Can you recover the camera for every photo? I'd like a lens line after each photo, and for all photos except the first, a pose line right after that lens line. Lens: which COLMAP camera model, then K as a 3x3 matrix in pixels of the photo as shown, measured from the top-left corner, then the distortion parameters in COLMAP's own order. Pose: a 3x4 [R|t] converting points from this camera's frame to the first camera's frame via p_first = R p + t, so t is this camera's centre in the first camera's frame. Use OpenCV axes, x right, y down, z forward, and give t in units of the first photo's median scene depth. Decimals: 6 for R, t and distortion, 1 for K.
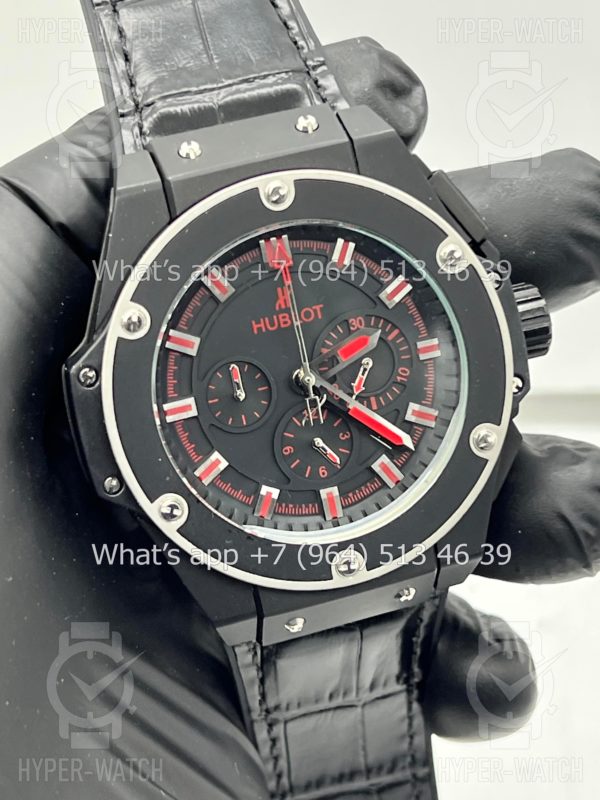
lens RADIAL K [[1828.0, 0, 300.0], [0, 1828.0, 400.0], [0, 0, 1]] dist [0.180194, -0.308010]
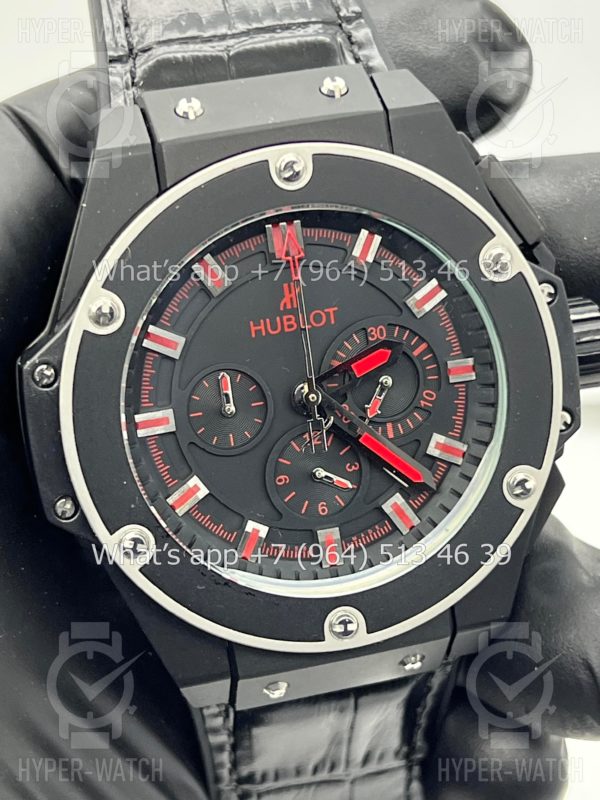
lens RADIAL K [[1825.9, 0, 300.0], [0, 1825.9, 400.0], [0, 0, 1]] dist [0.216110, -0.024051]
pose [[0.997266, 0.072837, -0.012490, 0.009063], [-0.072667, 0.997264, 0.013595, -0.020534], [0.013446, -0.012651, 0.999830, 0.174178]]
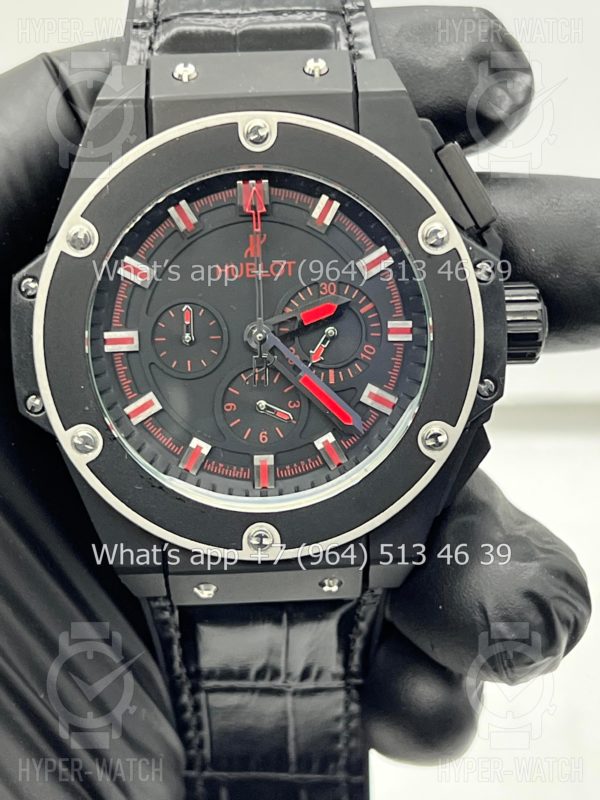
lens RADIAL K [[1825.9, 0, 300.0], [0, 1825.9, 400.0], [0, 0, 1]] dist [0.216110, -0.024051]
pose [[0.964877, 0.200001, -0.170328, 0.188575], [-0.198001, 0.979778, 0.028823, -0.010282], [0.172648, 0.005915, 0.984966, 0.080329]]
